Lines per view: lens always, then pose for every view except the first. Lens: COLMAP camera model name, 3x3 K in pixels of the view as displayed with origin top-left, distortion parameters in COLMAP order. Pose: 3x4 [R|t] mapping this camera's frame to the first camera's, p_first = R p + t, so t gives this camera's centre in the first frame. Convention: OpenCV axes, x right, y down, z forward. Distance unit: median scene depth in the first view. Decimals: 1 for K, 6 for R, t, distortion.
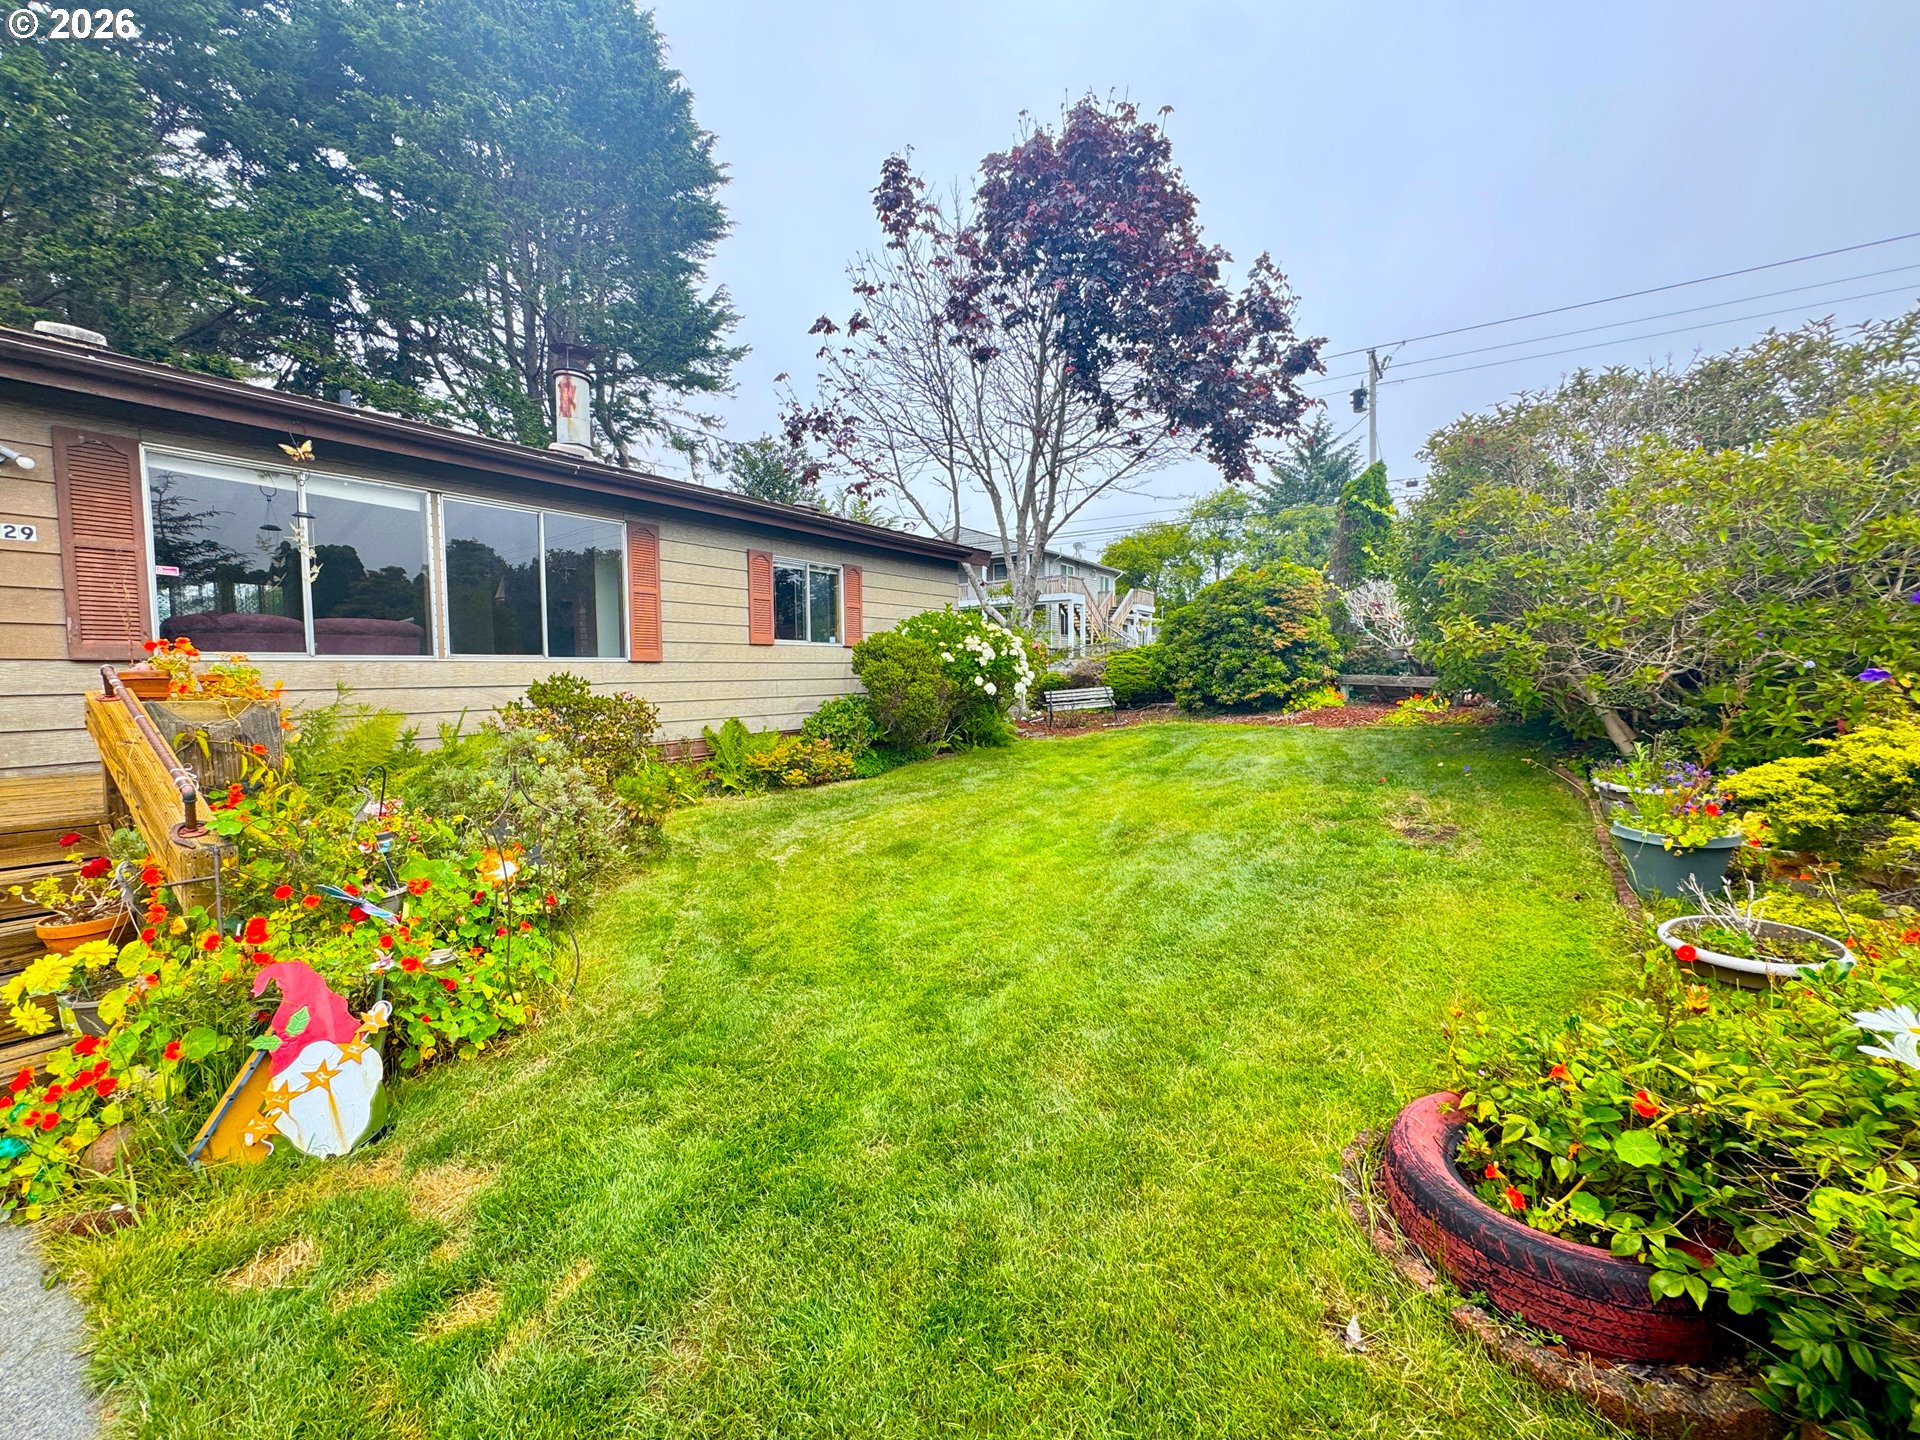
lens RADIAL K [[800.3, 0, 978.8], [0, 800.3, 713.2], [0, 0, 1]] dist [0.004157, -0.000574]
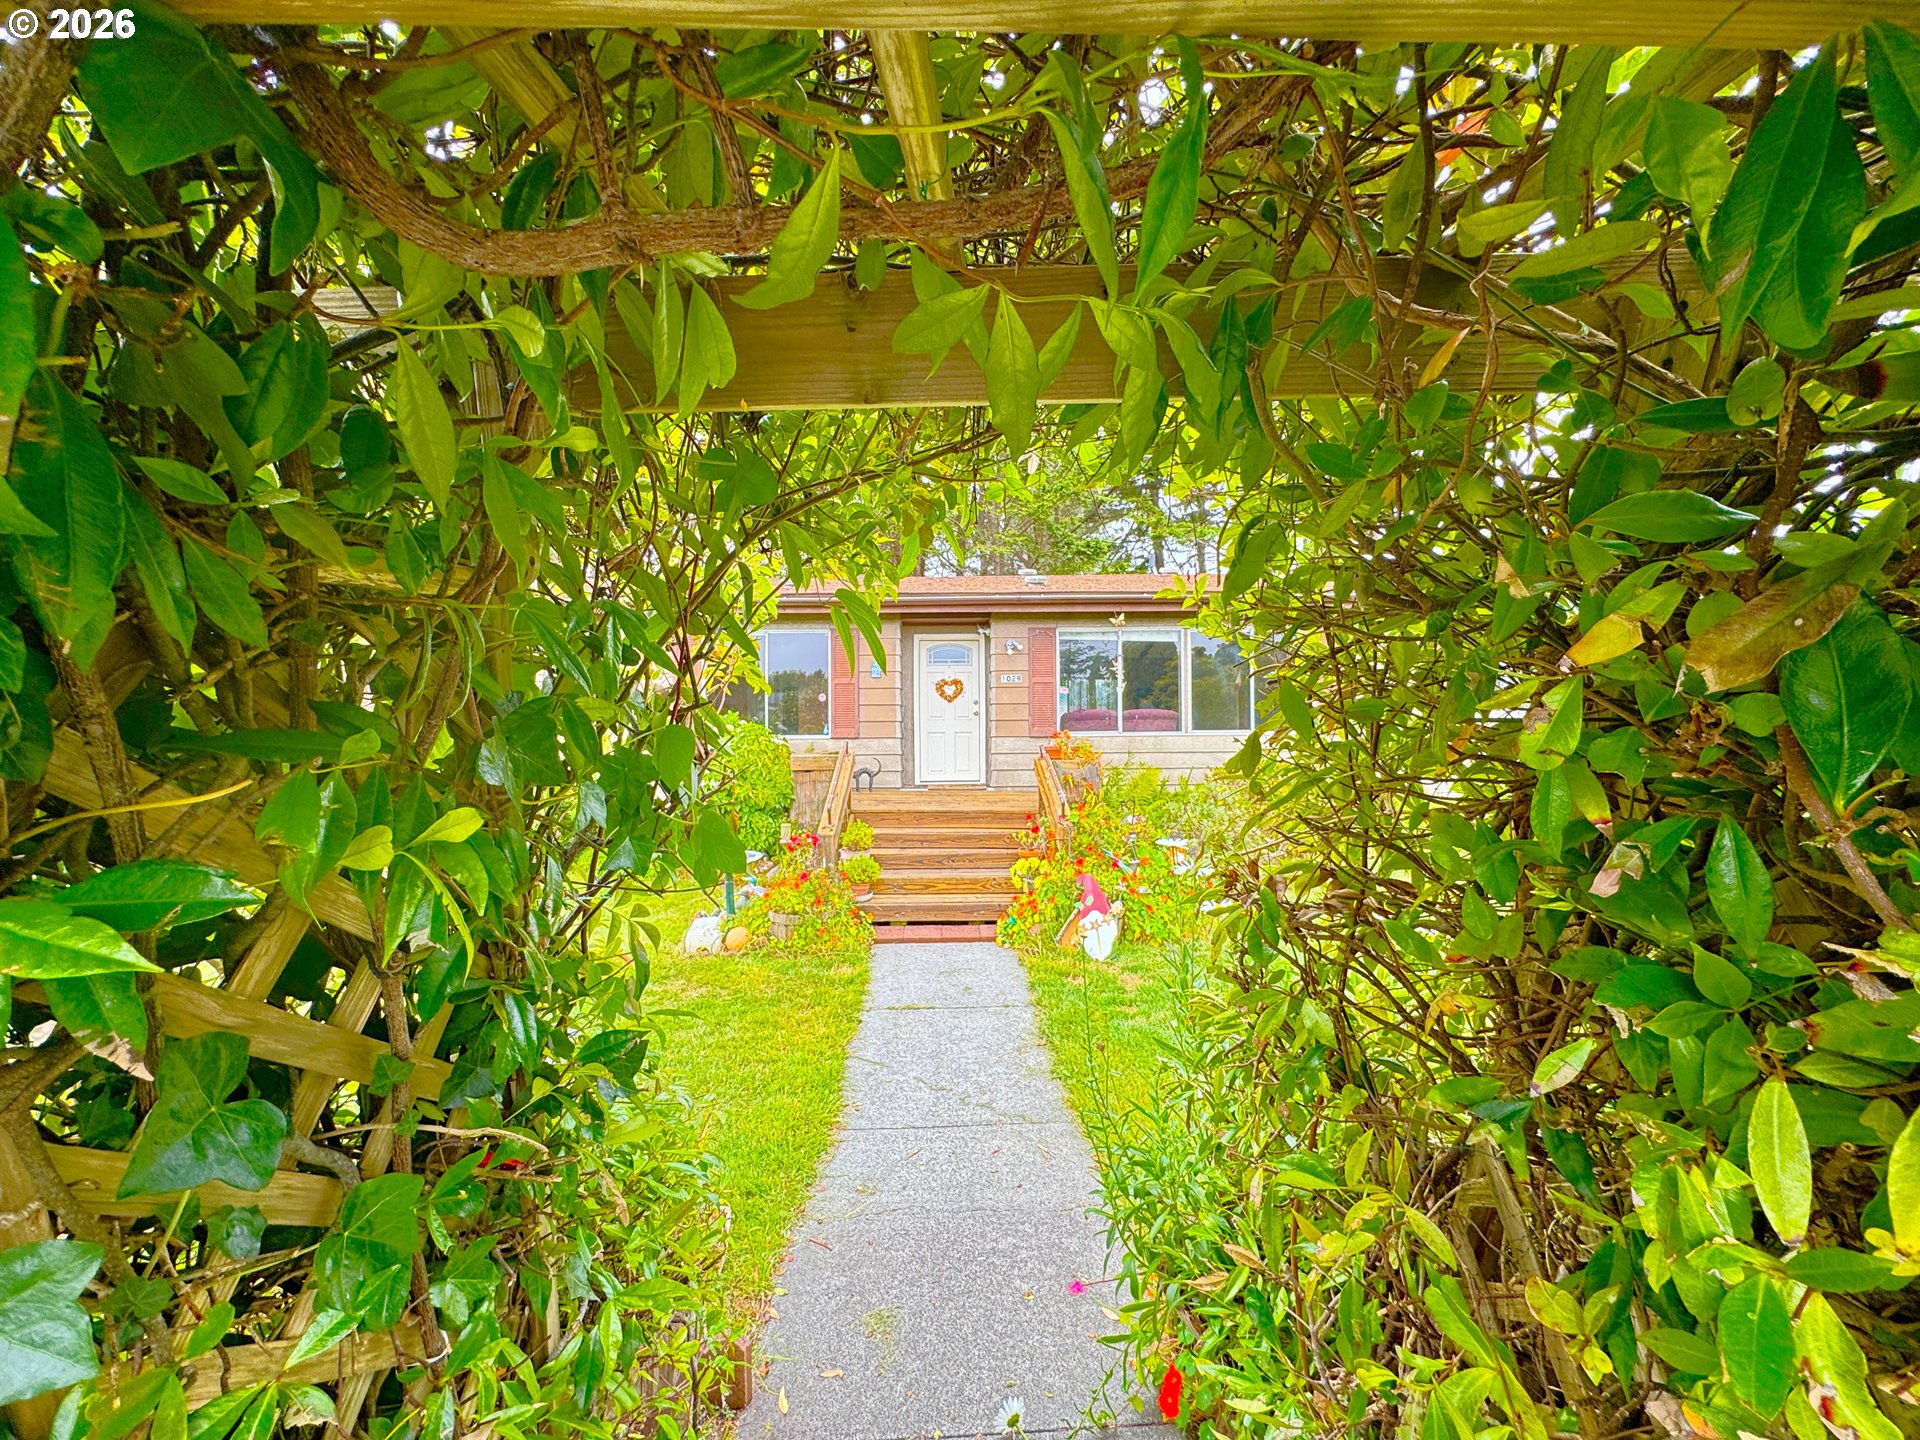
lens RADIAL K [[800.3, 0, 959.9], [0, 800.3, 717.9], [0, 0, 1]] dist [0.004157, -0.000574]
pose [[0.601425, -0.001919, -0.798927, 0.705358], [-0.046598, 0.998211, -0.037476, -0.045104], [0.797569, 0.059767, 0.600259, -0.659615]]
